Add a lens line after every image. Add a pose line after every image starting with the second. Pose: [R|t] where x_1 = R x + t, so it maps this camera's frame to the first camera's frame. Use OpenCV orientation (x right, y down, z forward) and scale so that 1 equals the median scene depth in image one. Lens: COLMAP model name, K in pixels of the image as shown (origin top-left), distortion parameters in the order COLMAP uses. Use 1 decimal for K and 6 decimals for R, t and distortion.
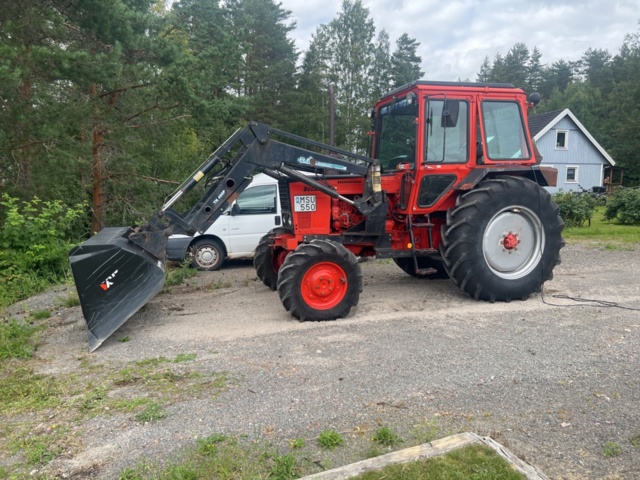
lens RADIAL K [[486.5, 0, 324.9], [0, 486.5, 240.3], [0, 0, 1]] dist [0.053878, -0.066368]
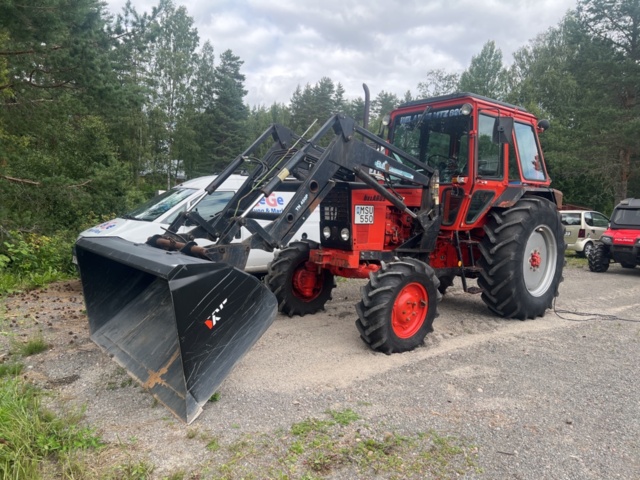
lens RADIAL K [[486.5, 0, 321.1], [0, 486.5, 238.9], [0, 0, 1]] dist [0.053878, -0.066368]
pose [[0.920314, 0.020733, 0.390632, -0.437583], [-0.006002, 0.999225, -0.038895, 0.001011], [-0.391135, 0.033451, 0.919725, 0.233098]]
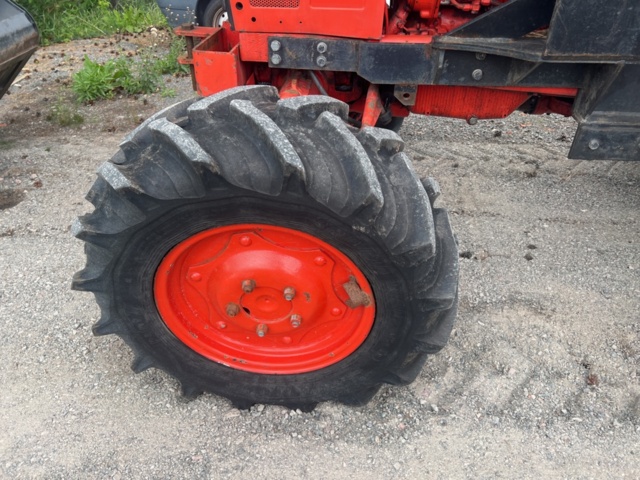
lens RADIAL K [[486.5, 0, 320.2], [0, 486.5, 239.7], [0, 0, 1]] dist [0.053878, -0.066368]
pose [[0.938864, 0.211515, -0.271653, 0.066641], [-0.048594, 0.862542, 0.503647, -0.046522], [0.340841, -0.459655, 0.820088, 0.753035]]
